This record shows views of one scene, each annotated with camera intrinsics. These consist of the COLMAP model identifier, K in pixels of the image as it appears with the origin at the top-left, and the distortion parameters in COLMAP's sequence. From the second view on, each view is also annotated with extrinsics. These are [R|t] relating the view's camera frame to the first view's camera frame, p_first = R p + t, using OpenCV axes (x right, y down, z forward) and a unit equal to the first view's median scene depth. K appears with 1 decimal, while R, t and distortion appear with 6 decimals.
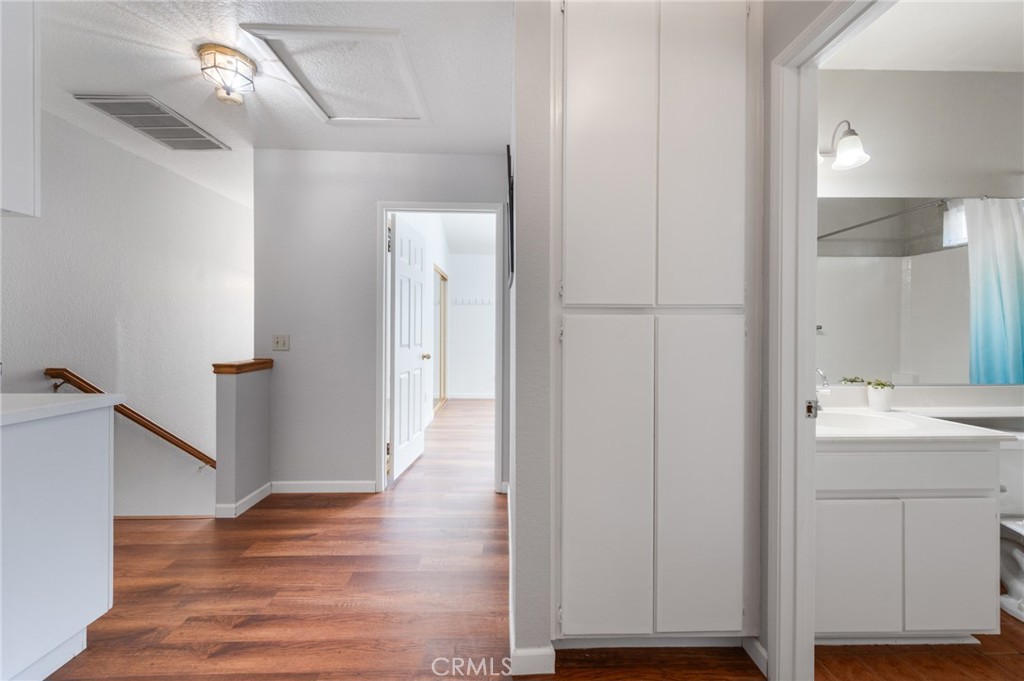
lens RADIAL K [[429.0, 0, 513.2], [0, 429.0, 335.9], [0, 0, 1]] dist [0.010740, 0.000273]
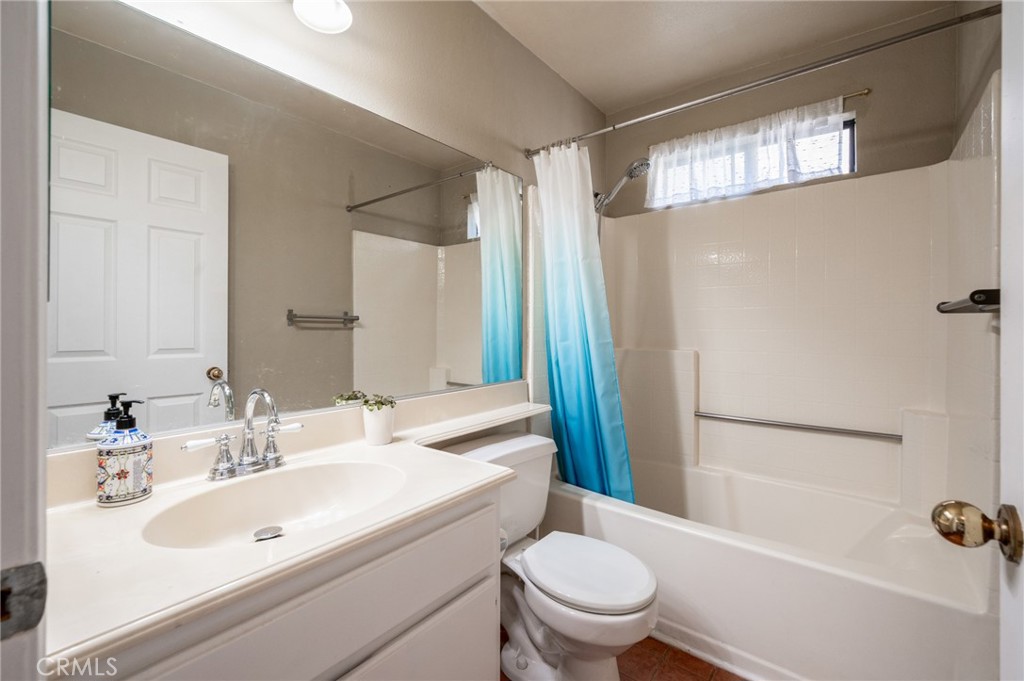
lens RADIAL K [[440.4, 0, 512.8], [0, 440.4, 330.2], [0, 0, 1]] dist [0.000606, 0.000065]
pose [[0.656615, -0.001140, 0.754225, 0.409478], [0.000242, 0.999999, 0.001301, 0.004252], [-0.754226, -0.000672, 0.656614, 0.356111]]
